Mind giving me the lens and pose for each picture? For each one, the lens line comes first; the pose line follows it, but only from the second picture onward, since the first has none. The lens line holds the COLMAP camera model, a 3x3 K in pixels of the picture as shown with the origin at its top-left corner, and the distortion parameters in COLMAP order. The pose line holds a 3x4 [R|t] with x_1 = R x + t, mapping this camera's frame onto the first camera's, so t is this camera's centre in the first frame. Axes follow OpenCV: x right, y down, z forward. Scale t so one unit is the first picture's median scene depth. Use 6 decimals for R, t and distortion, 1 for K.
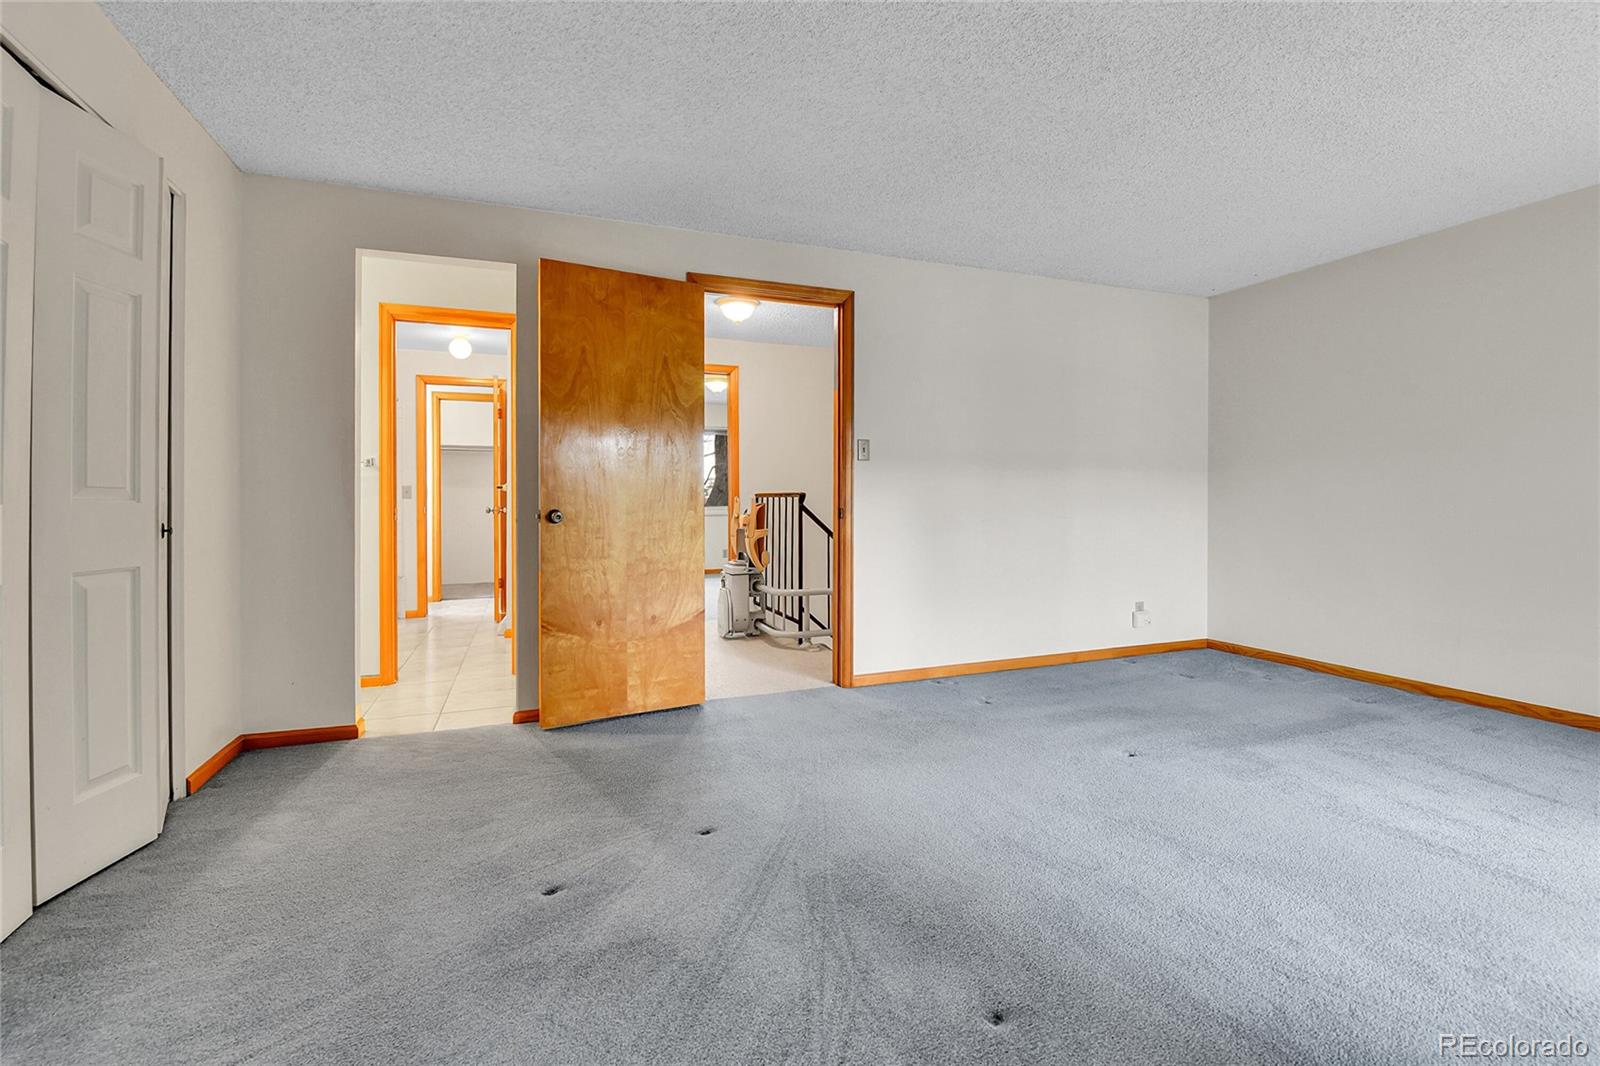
lens RADIAL K [[693.1, 0, 781.0], [0, 693.1, 512.2], [0, 0, 1]] dist [-0.010041, -0.005448]
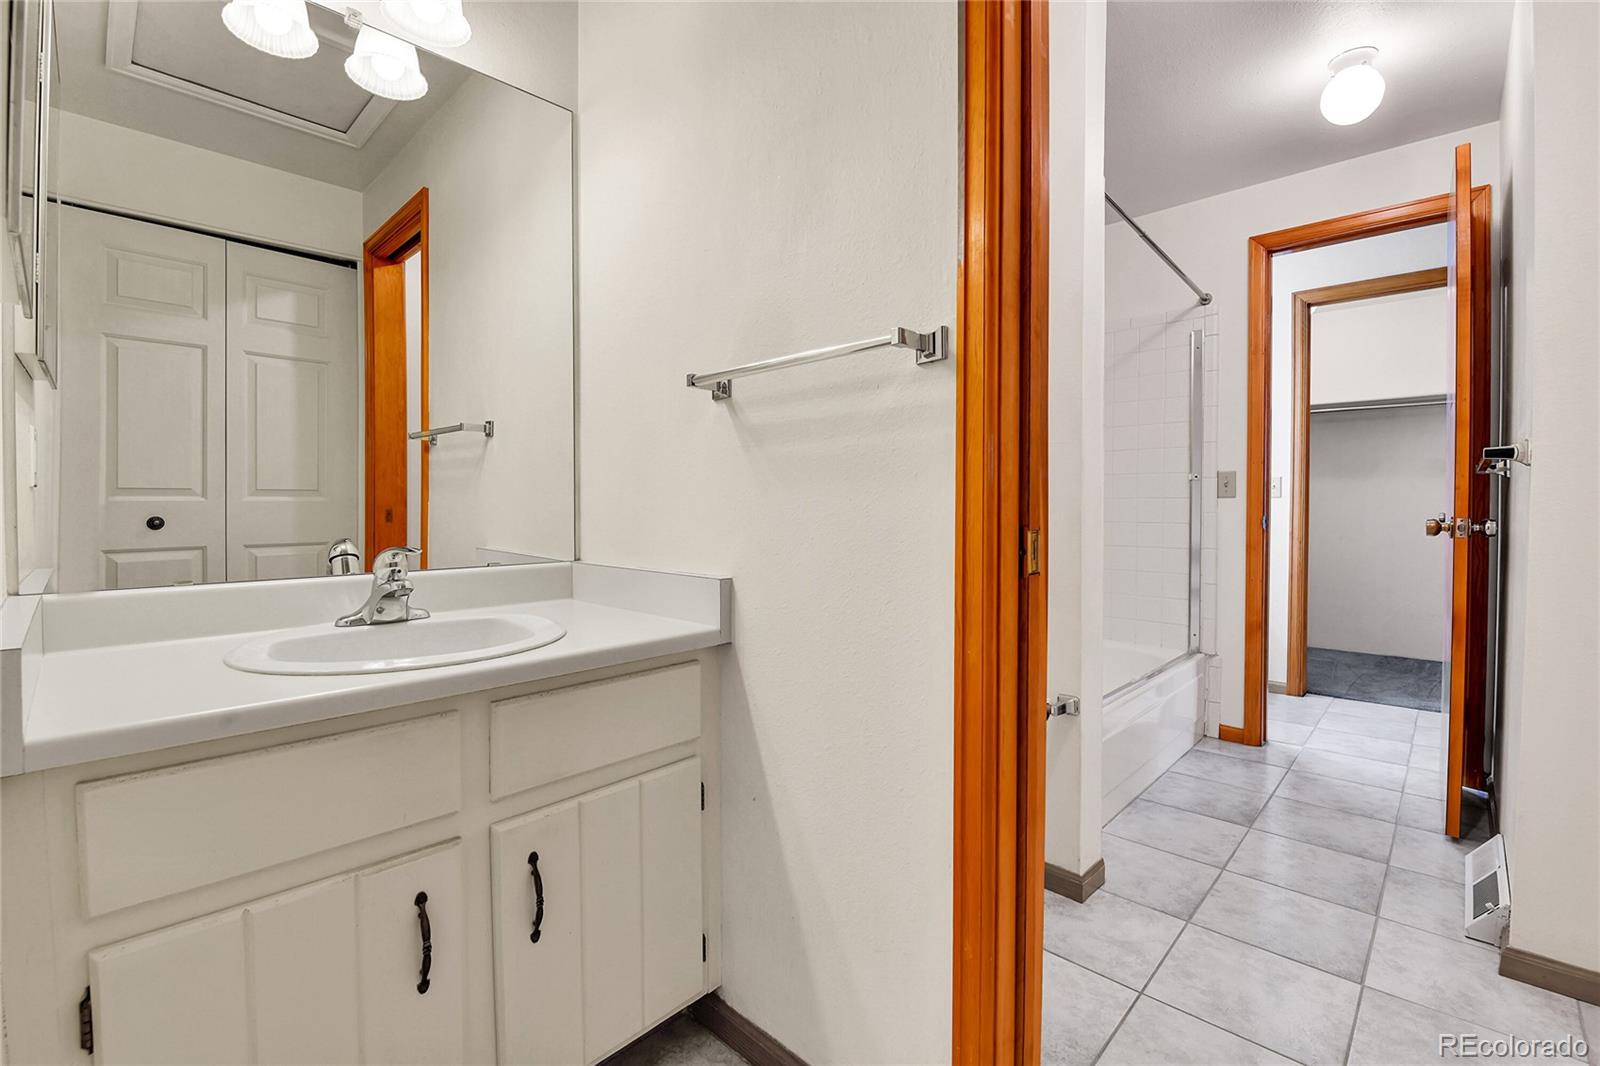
lens RADIAL K [[693.1, 0, 833.5], [0, 693.1, 516.9], [0, 0, 1]] dist [-0.010041, -0.005448]
pose [[0.445015, 0.015758, -0.895384, -0.196850], [-0.013414, 0.999850, 0.010929, -0.006091], [0.895423, 0.007147, 0.445160, 0.461635]]
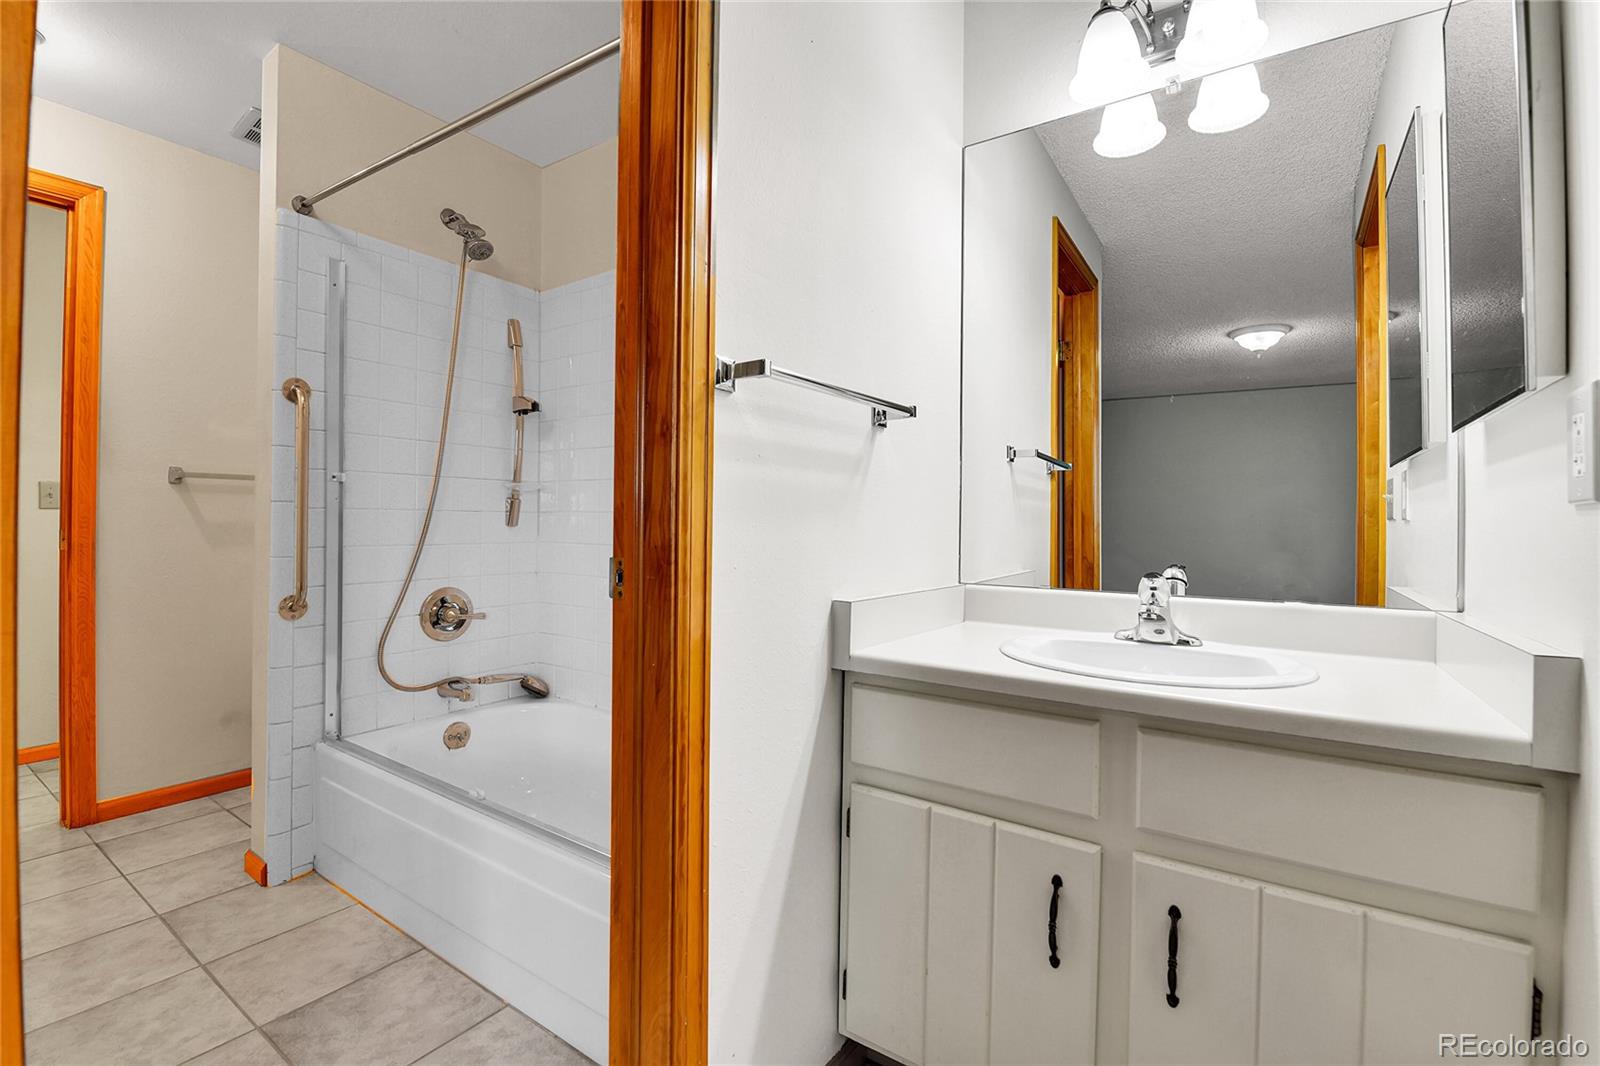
lens RADIAL K [[693.1, 0, 820.7], [0, 693.1, 515.5], [0, 0, 1]] dist [-0.010041, -0.005448]
pose [[-0.814820, 0.001134, -0.579713, -0.406923], [-0.011785, 0.999759, 0.018520, -0.025147], [0.579594, 0.021923, -0.814611, 1.025993]]
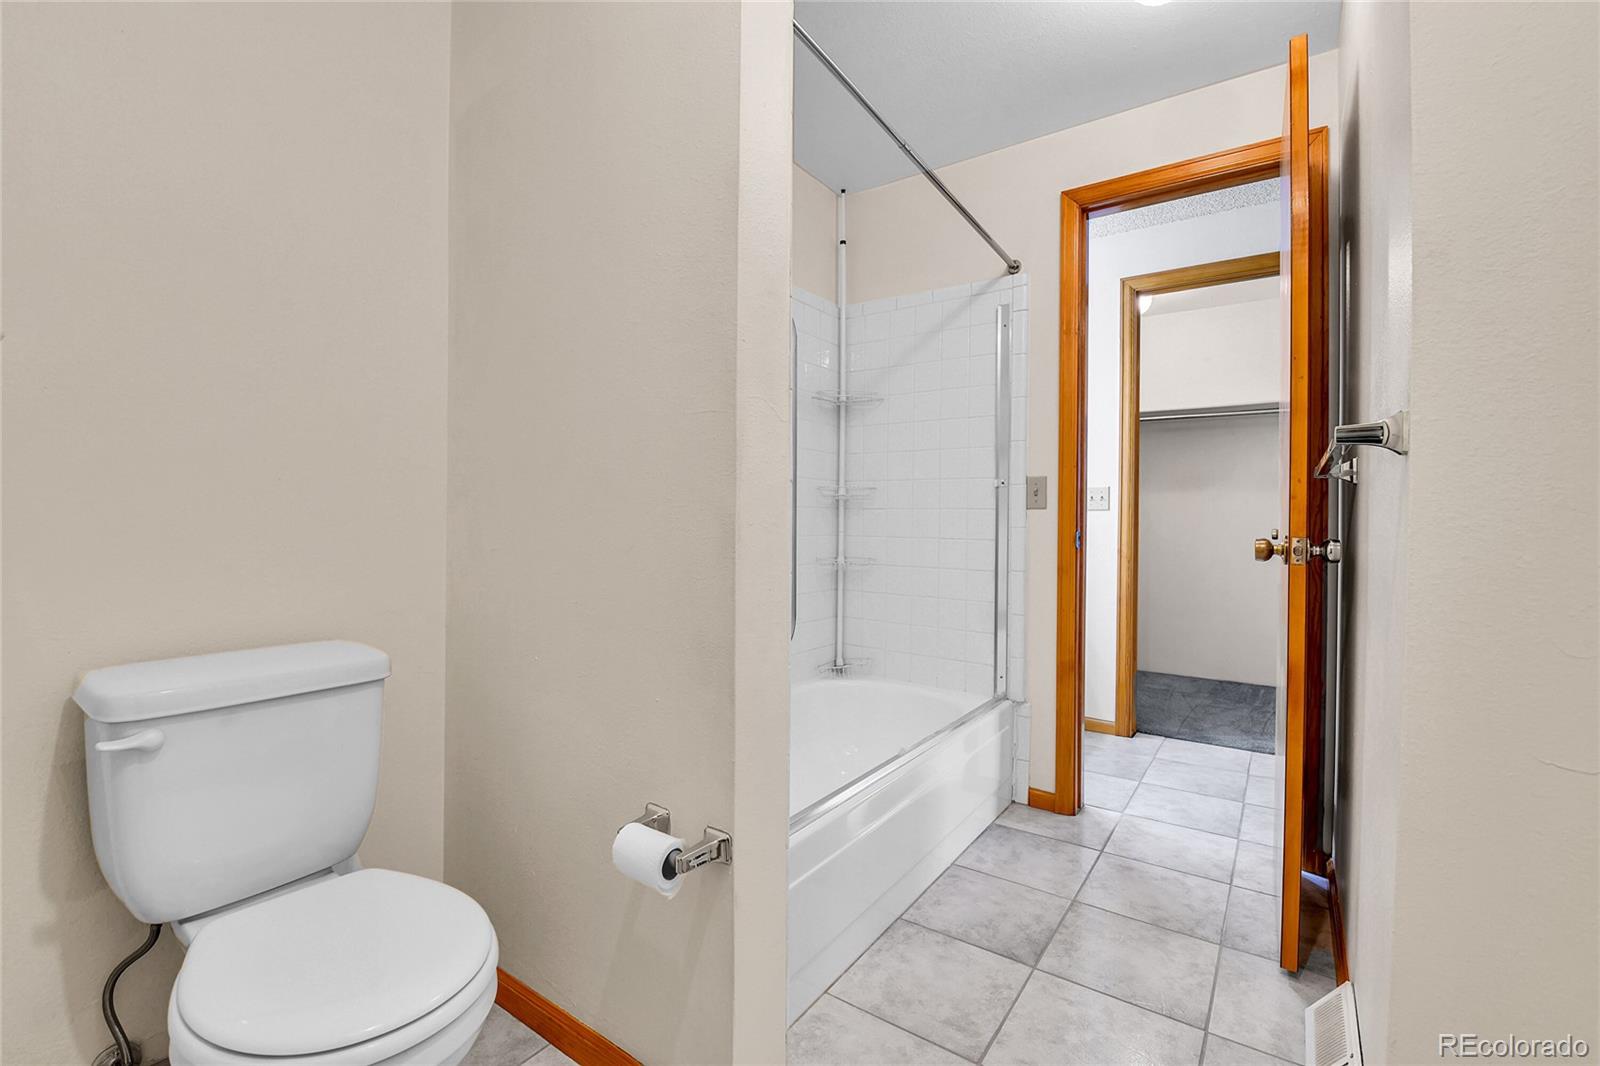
lens RADIAL K [[693.1, 0, 827.0], [0, 693.1, 517.5], [0, 0, 1]] dist [-0.010041, -0.005448]
pose [[0.572622, 0.006578, -0.819793, -0.244941], [-0.020189, 0.999778, -0.006080, -0.008052], [0.819571, 0.020032, 0.572628, 0.582328]]
